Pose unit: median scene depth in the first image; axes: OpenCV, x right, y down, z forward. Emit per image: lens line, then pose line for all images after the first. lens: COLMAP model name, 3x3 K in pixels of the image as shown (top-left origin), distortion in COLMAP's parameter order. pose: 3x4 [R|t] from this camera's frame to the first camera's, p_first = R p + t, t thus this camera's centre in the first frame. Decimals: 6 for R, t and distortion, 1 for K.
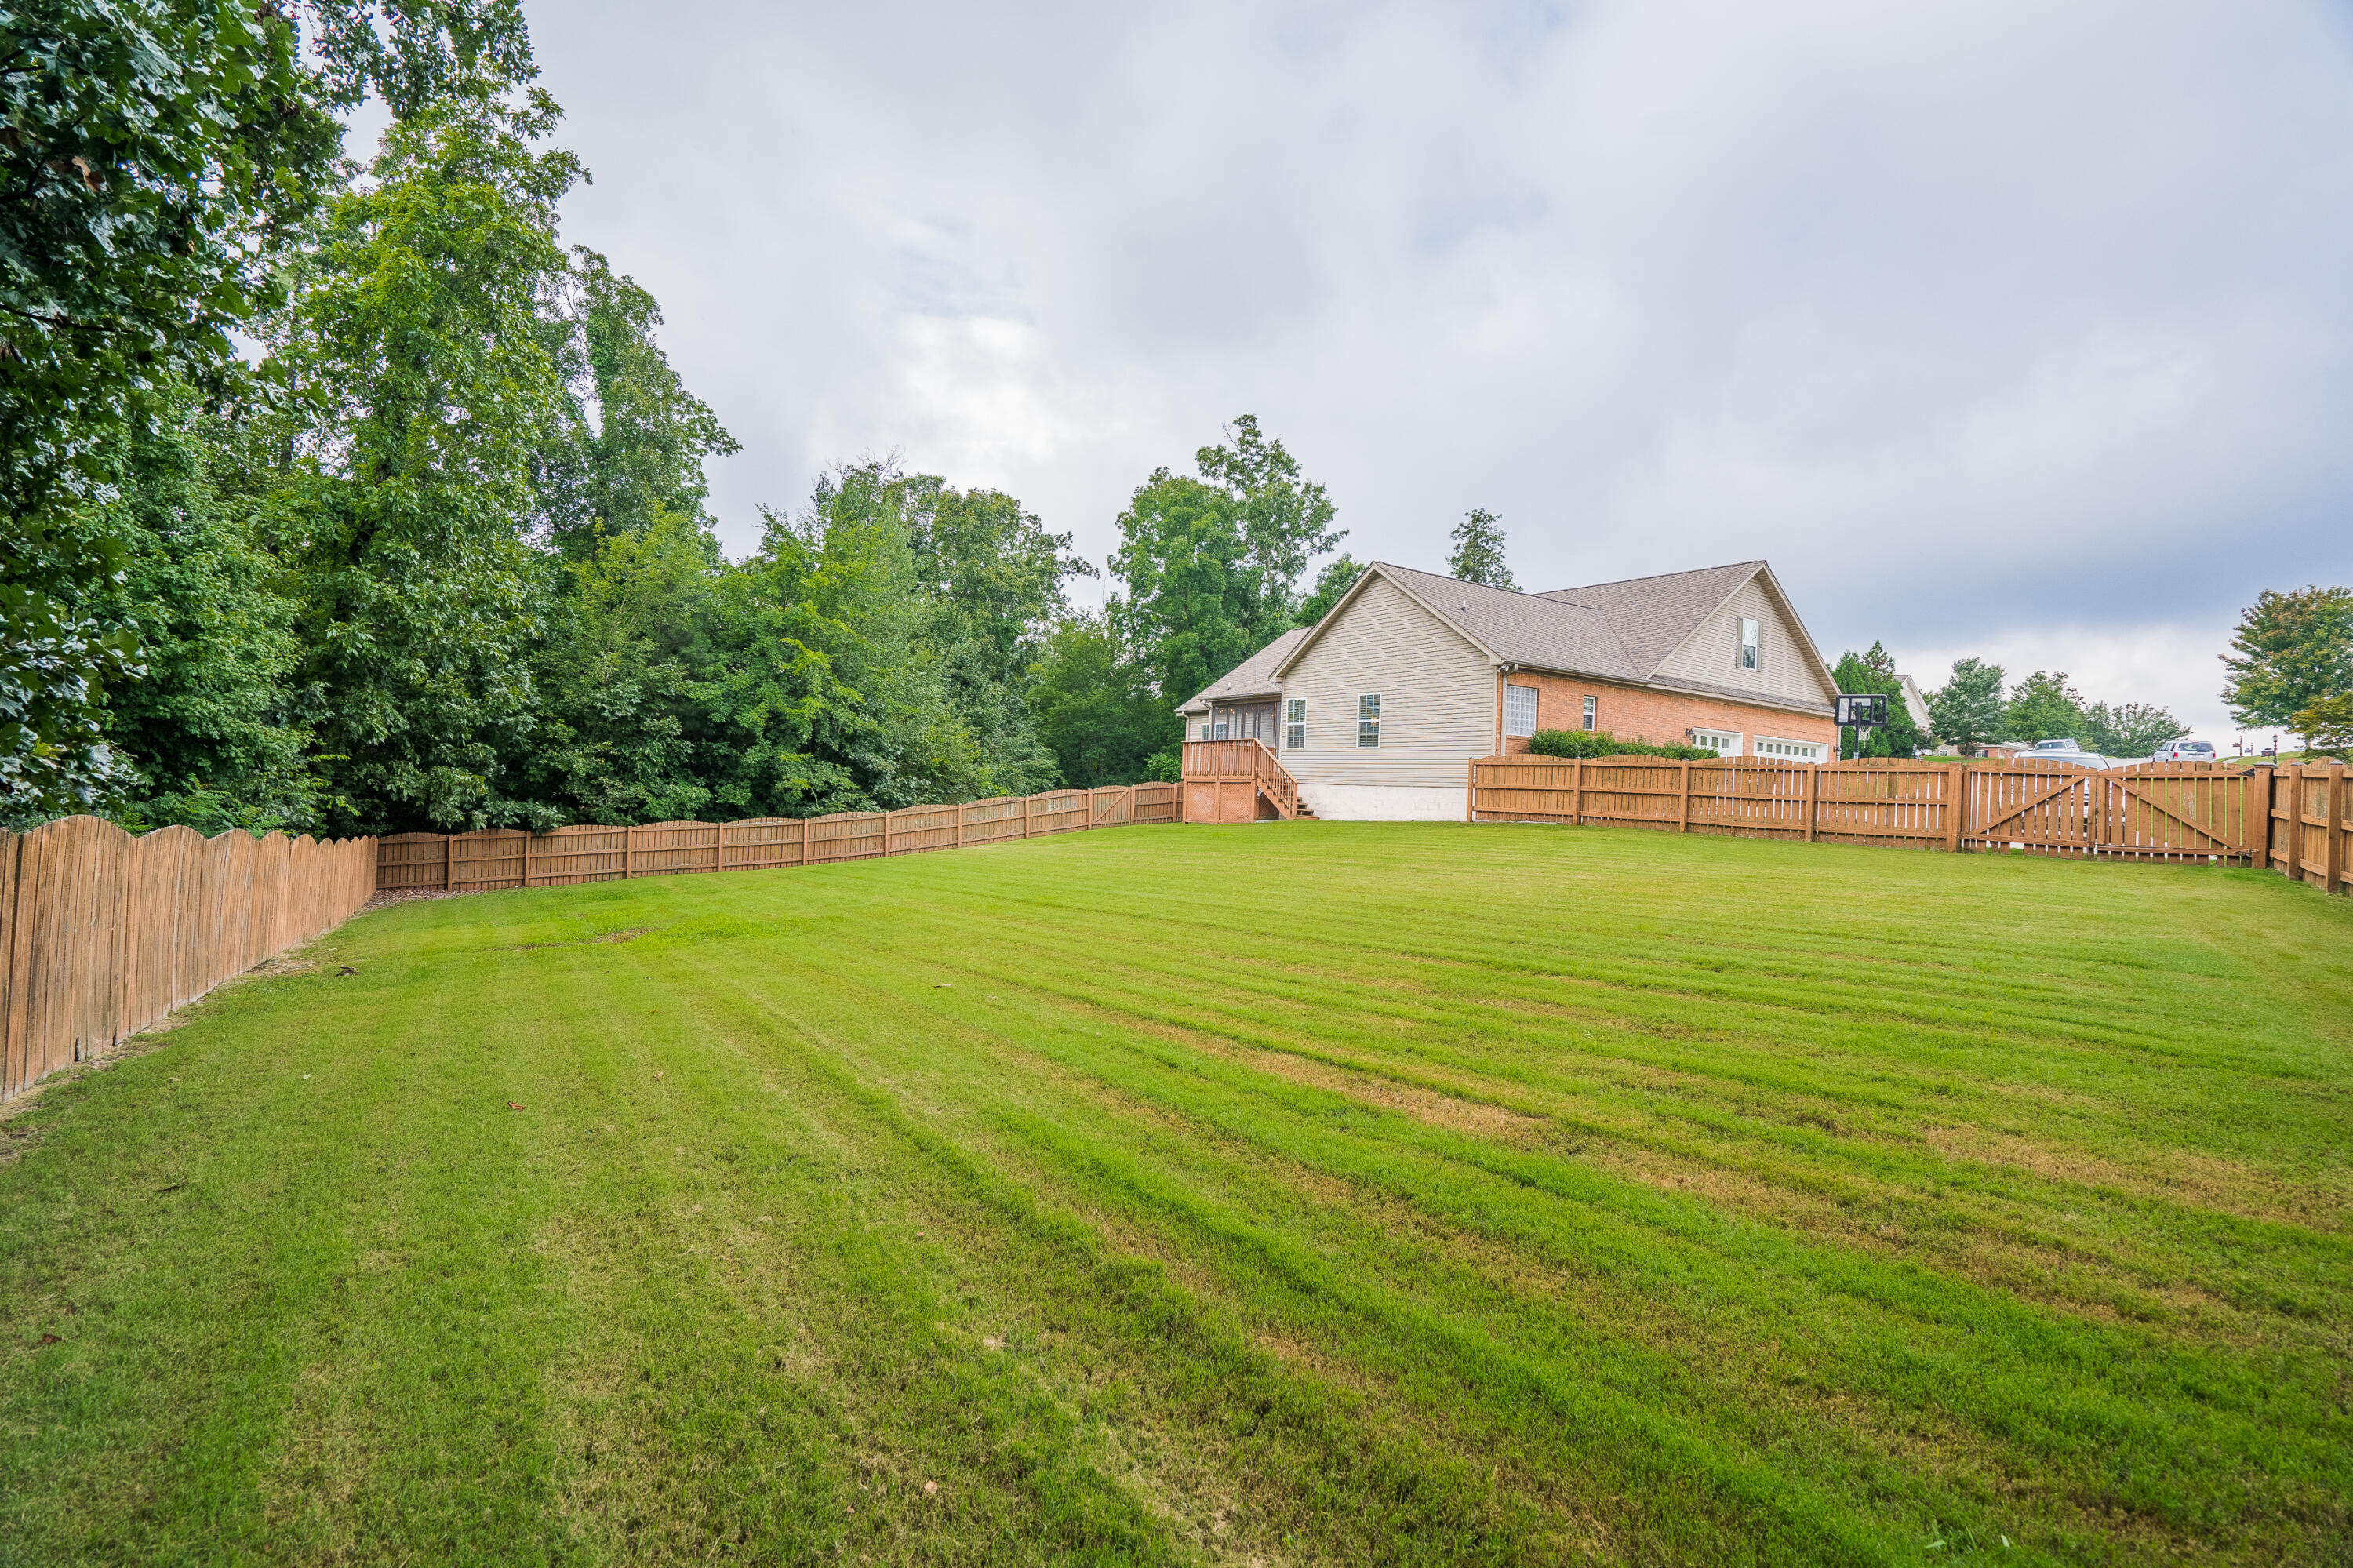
lens RADIAL K [[1080.6, 0, 1182.1], [0, 1080.6, 766.1], [0, 0, 1]] dist [-0.043444, 0.025353]
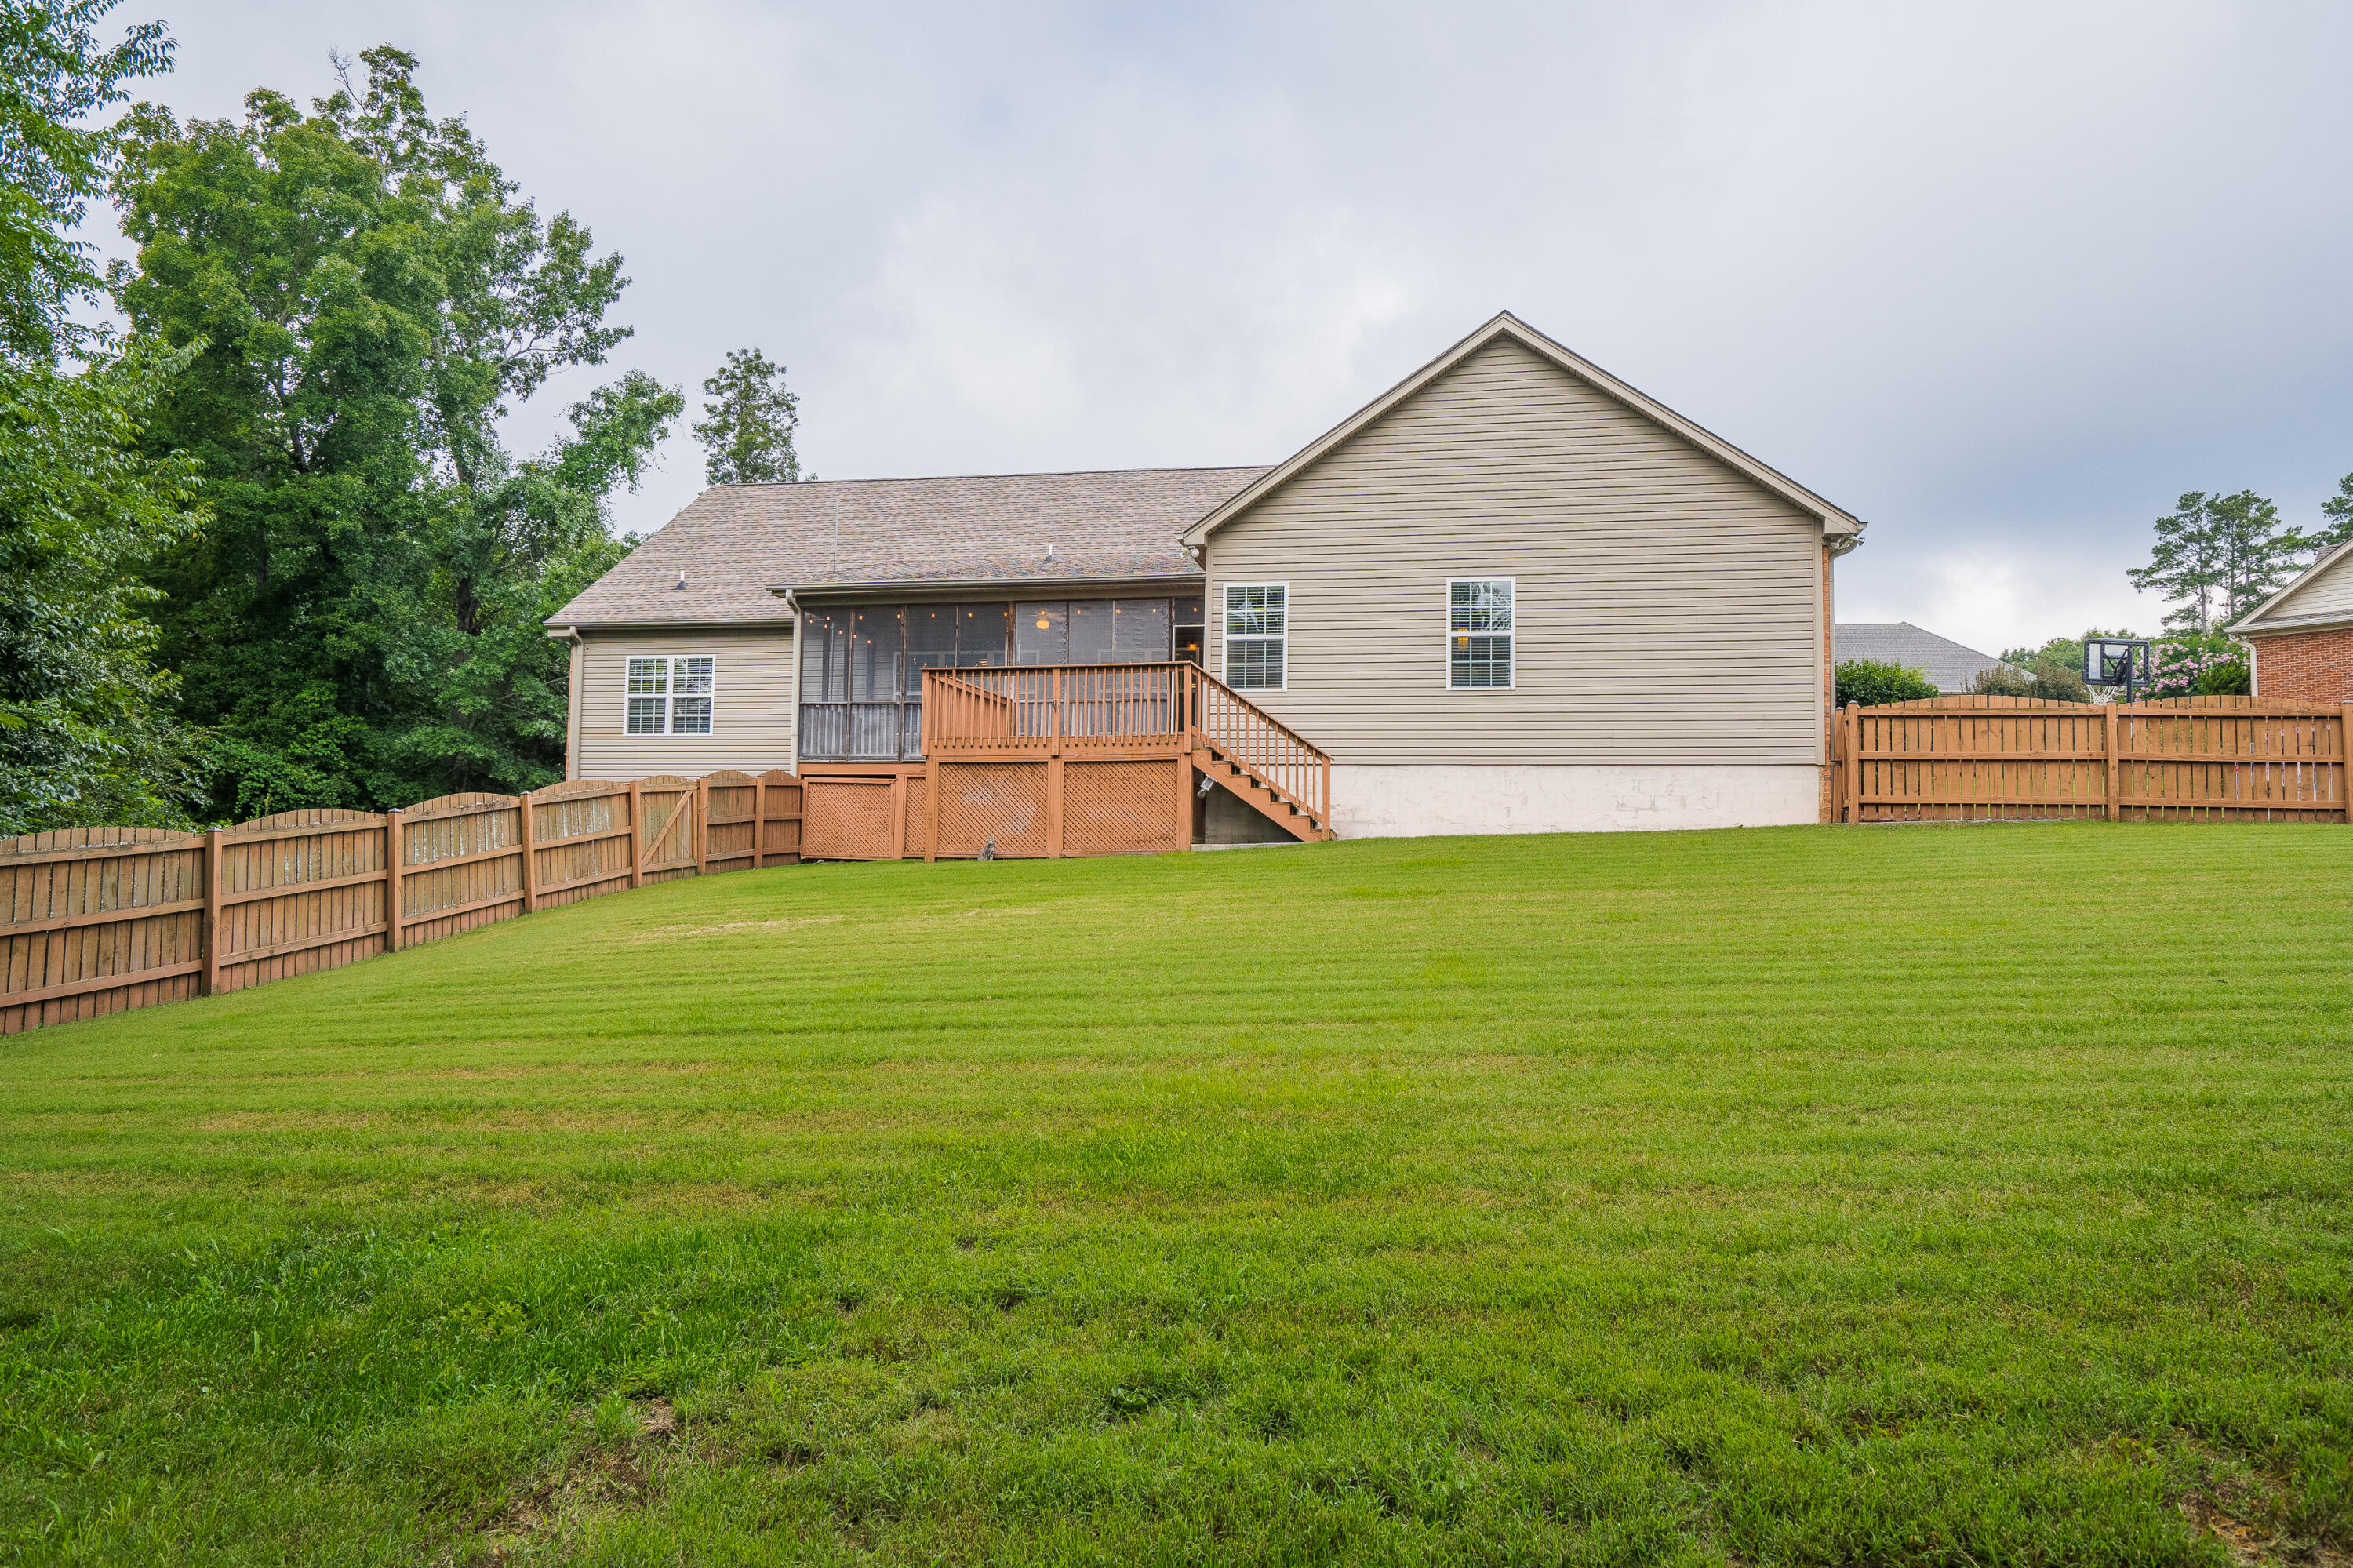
lens RADIAL K [[1615.4, 0, 1176.5], [0, 1615.4, 784.0], [0, 0, 1]] dist [-0.007077, 0.026486]
pose [[0.721455, 0.017859, 0.692231, -0.275418], [-0.003365, 0.999746, -0.022285, 0.027499], [-0.692453, 0.013748, 0.721332, 0.356579]]
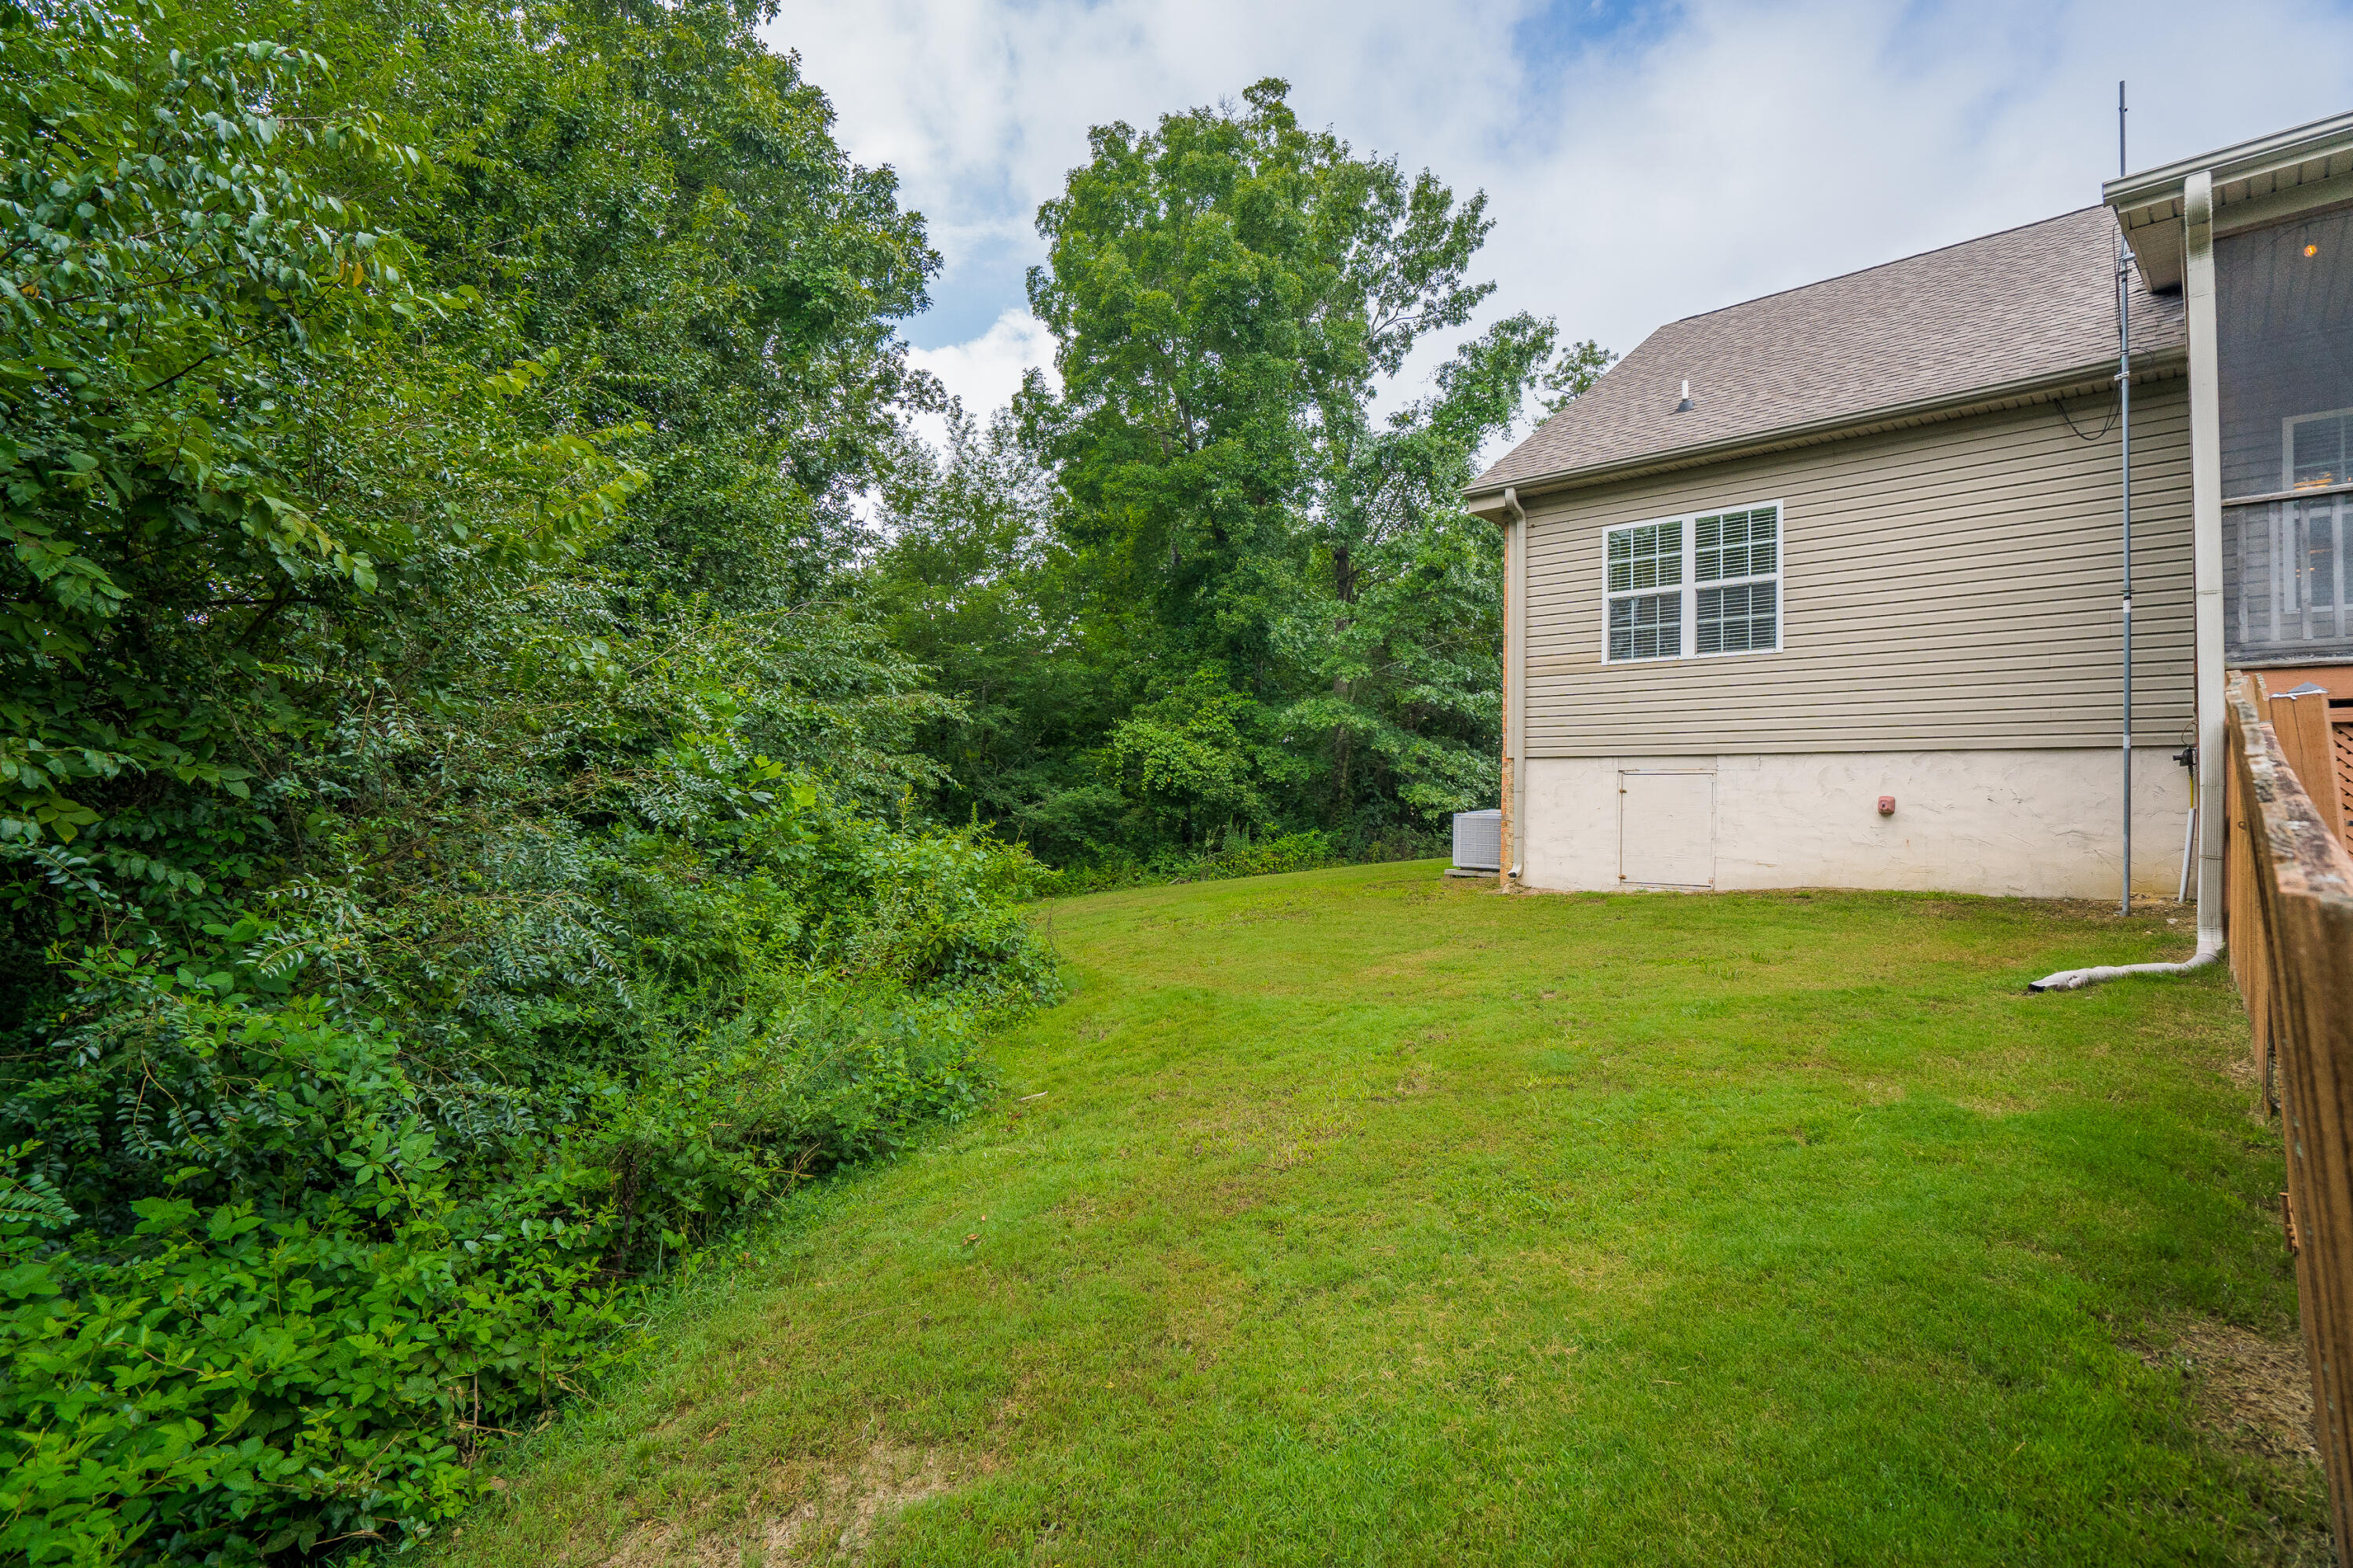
lens RADIAL K [[1080.6, 0, 1182.1], [0, 1080.6, 766.1], [0, 0, 1]] dist [-0.043444, 0.025353]
pose [[0.980131, -0.007074, 0.198226, -0.129636], [0.009975, 0.999857, -0.013642, 0.020165], [-0.198101, 0.015348, 0.980061, 0.760845]]
